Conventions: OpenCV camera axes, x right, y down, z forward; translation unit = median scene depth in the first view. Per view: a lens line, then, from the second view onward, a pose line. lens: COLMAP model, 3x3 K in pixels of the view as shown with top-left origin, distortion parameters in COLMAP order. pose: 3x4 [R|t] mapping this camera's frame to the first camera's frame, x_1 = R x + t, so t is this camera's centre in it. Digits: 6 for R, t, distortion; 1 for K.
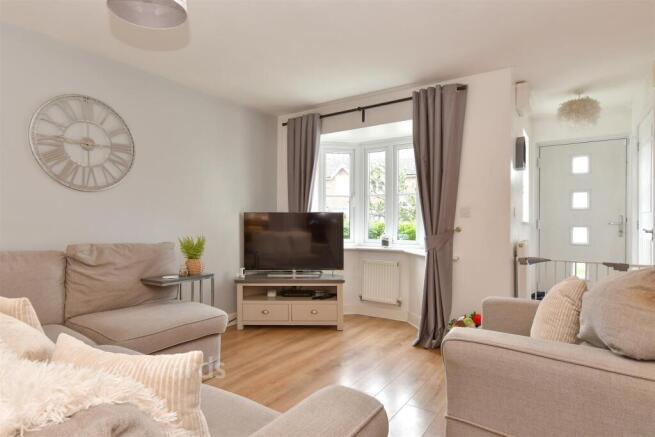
lens RADIAL K [[362.7, 0, 326.7], [0, 362.7, 215.2], [0, 0, 1]] dist [0.004965, 0.000134]
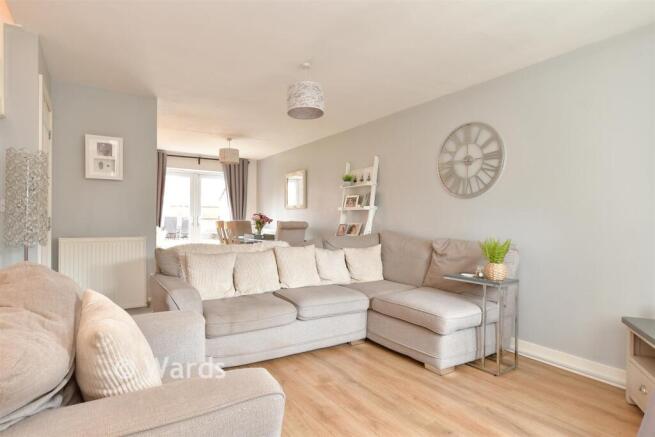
lens RADIAL K [[362.7, 0, 325.3], [0, 362.7, 221.4], [0, 0, 1]] dist [0.004965, 0.000134]
pose [[-0.381169, -0.013520, -0.924406, 0.685208], [-0.004507, 0.999908, -0.012766, 0.033075], [0.924494, -0.000700, -0.381195, 1.012466]]
